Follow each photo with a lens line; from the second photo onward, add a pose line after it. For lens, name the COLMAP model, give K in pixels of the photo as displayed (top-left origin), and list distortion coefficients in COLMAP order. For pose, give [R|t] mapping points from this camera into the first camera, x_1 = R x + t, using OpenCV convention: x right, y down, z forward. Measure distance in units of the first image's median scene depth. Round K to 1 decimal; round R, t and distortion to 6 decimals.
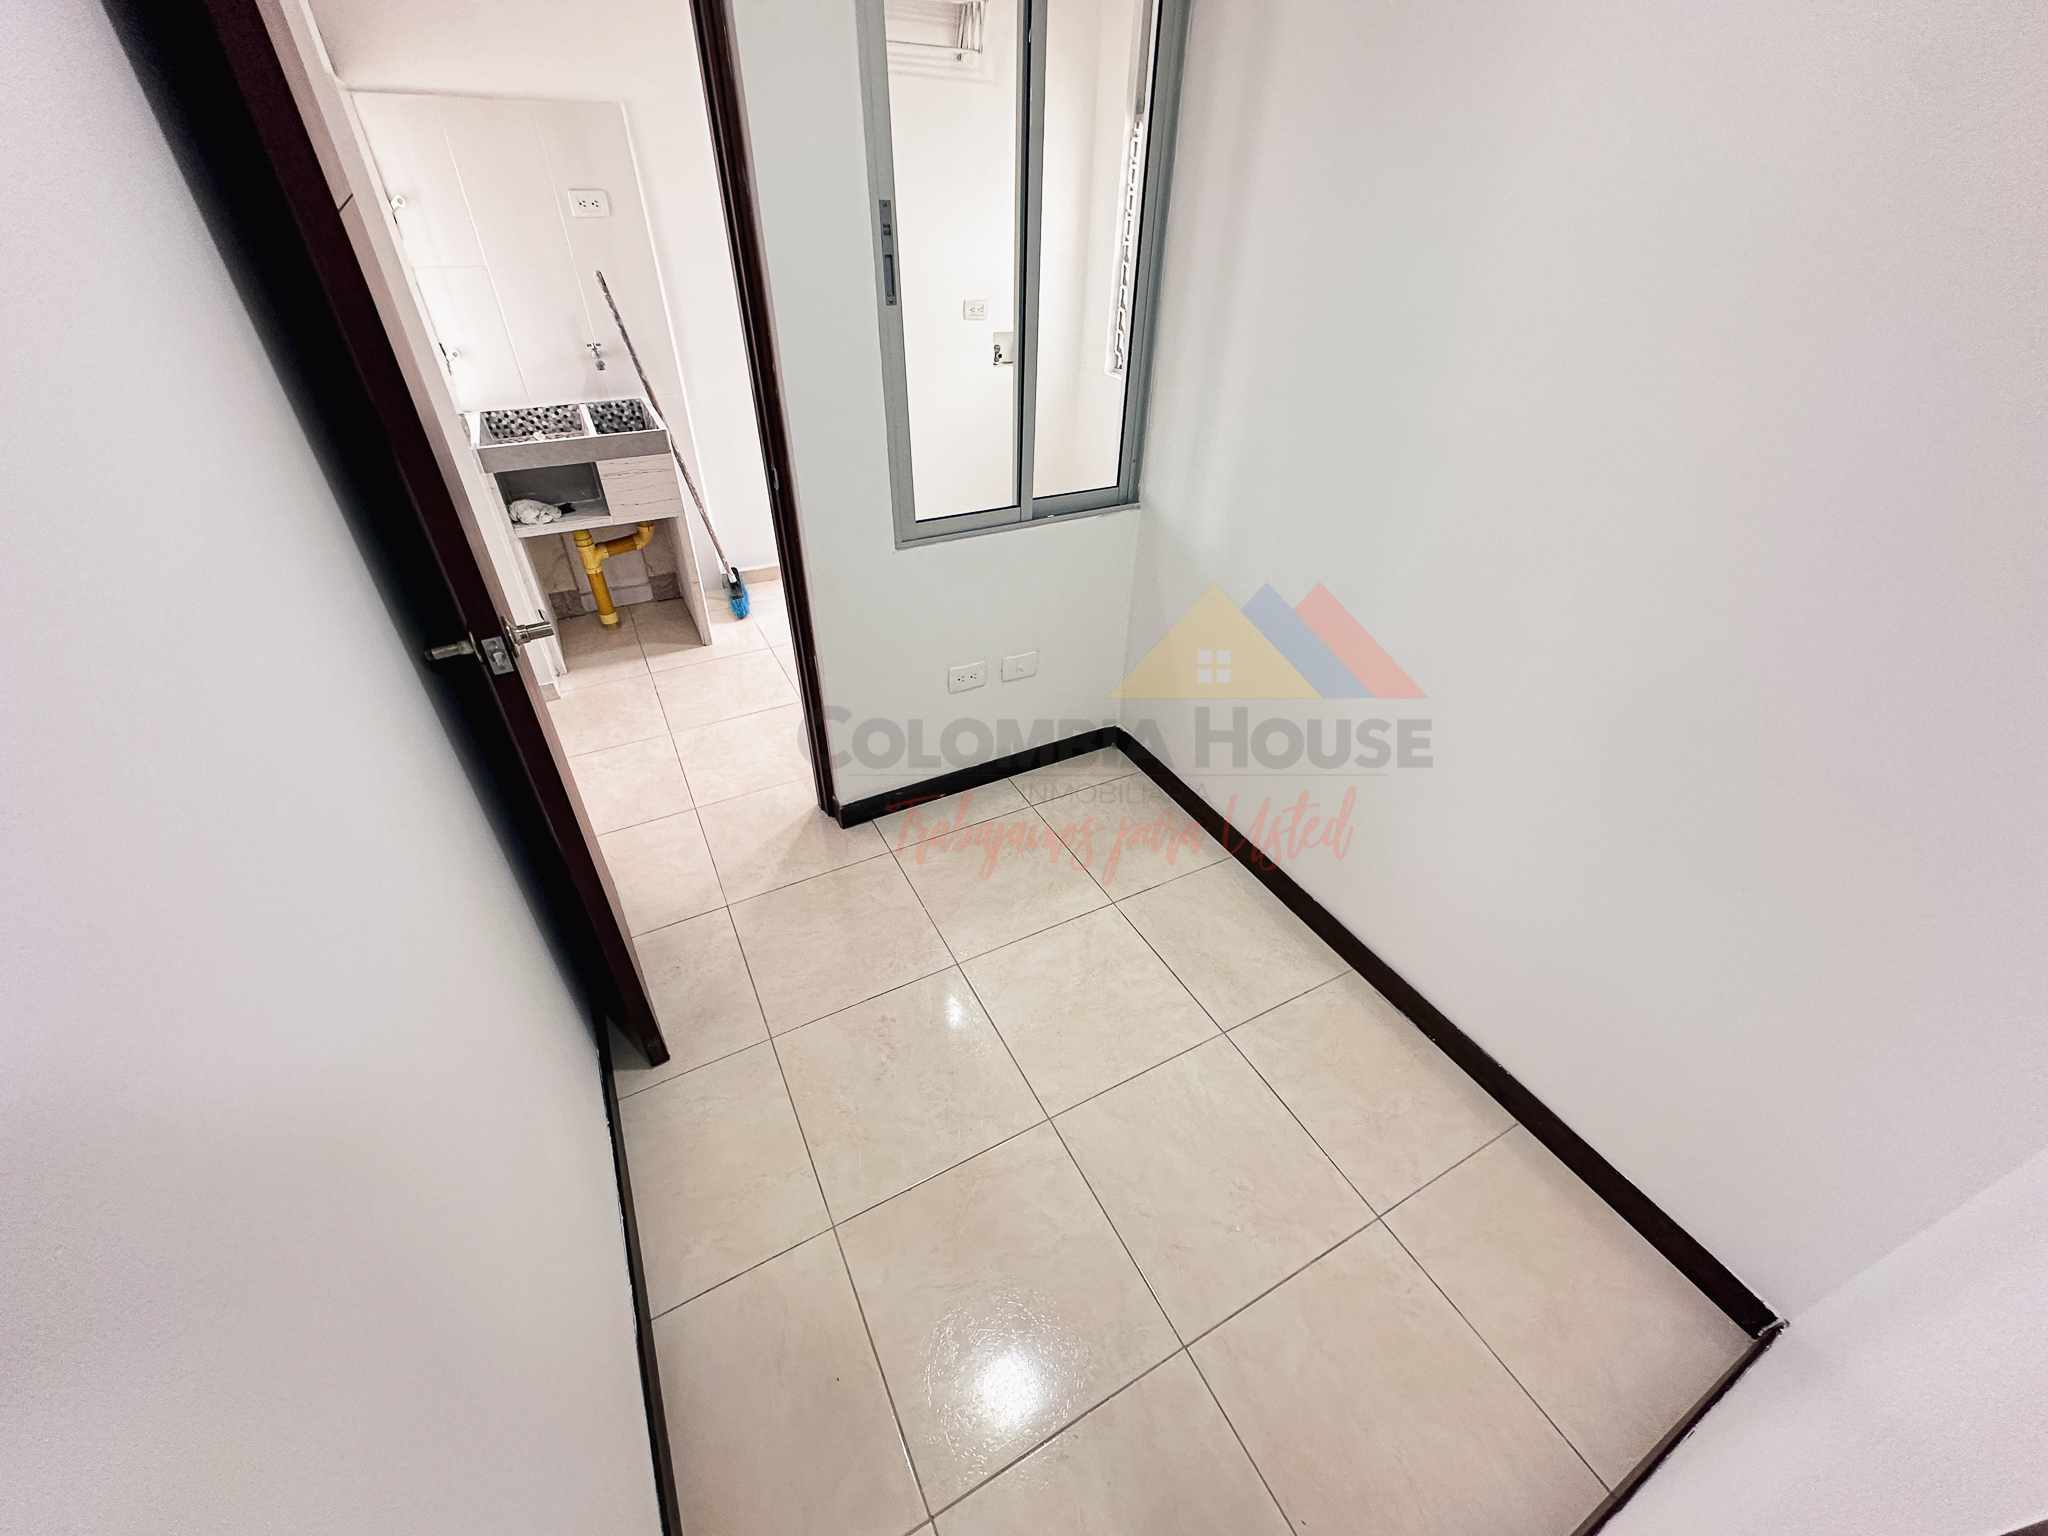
lens RADIAL K [[817.9, 0, 1022.9], [0, 817.9, 766.2], [0, 0, 1]] dist [-0.001514, 0.000536]
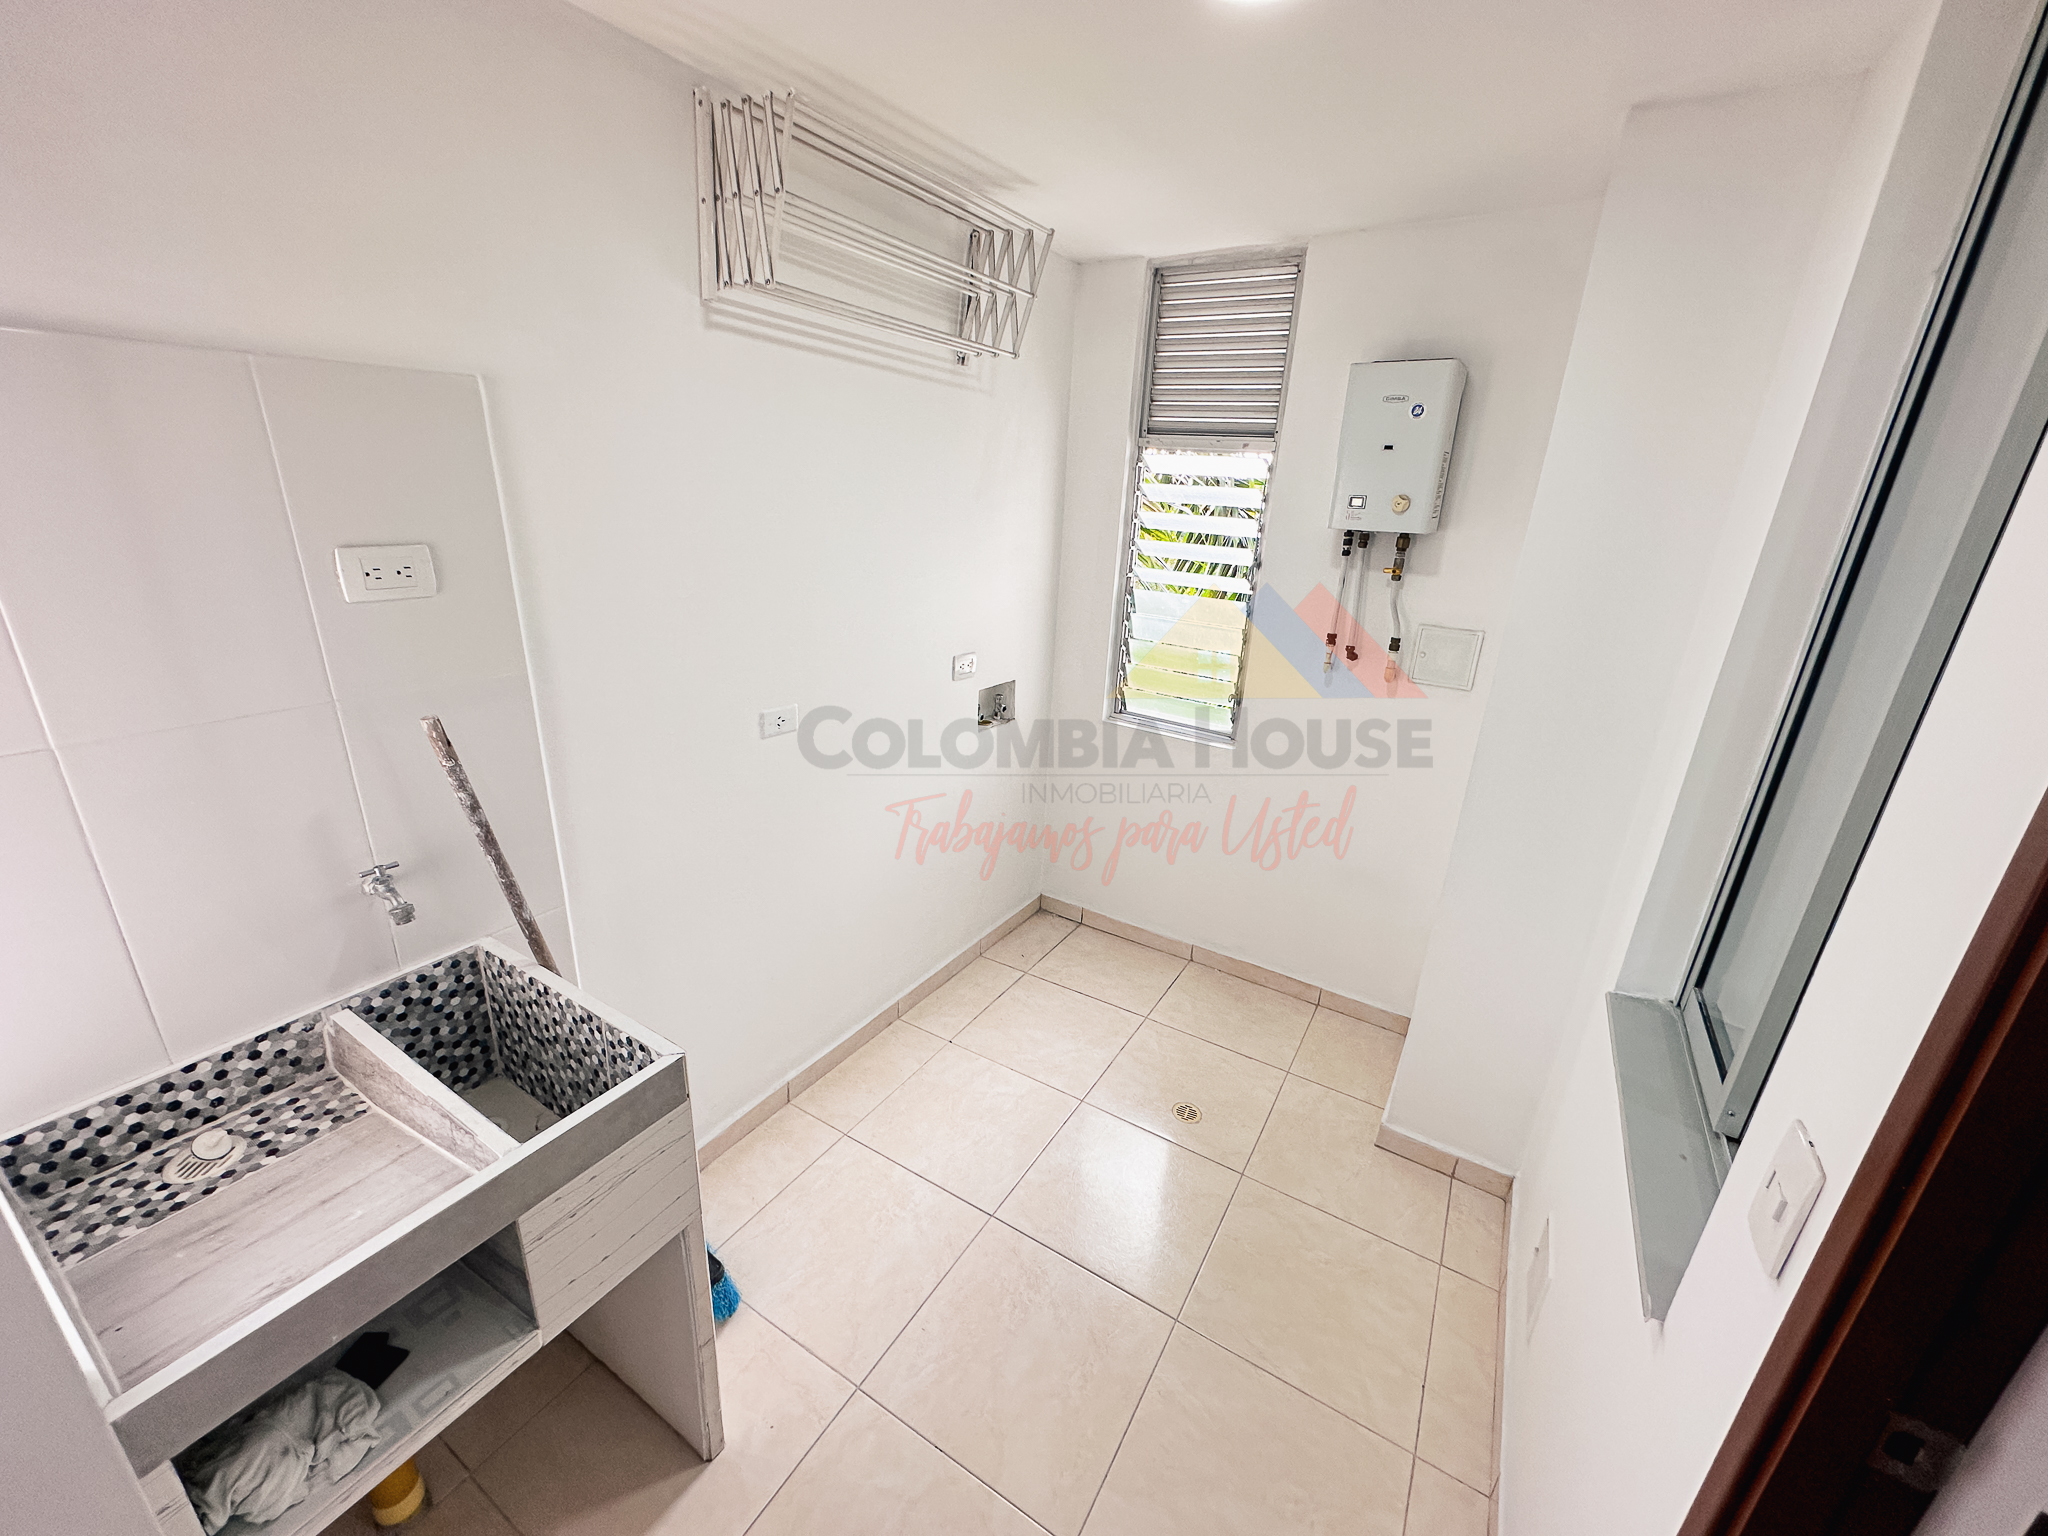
lens RADIAL K [[817.9, 0, 1026.3], [0, 817.9, 769.8], [0, 0, 1]] dist [-0.001514, 0.000536]
pose [[0.861253, -0.150275, 0.485448, -0.433102], [0.274629, 0.941401, -0.195812, -0.389870], [-0.427576, 0.301962, 0.852055, 0.493067]]
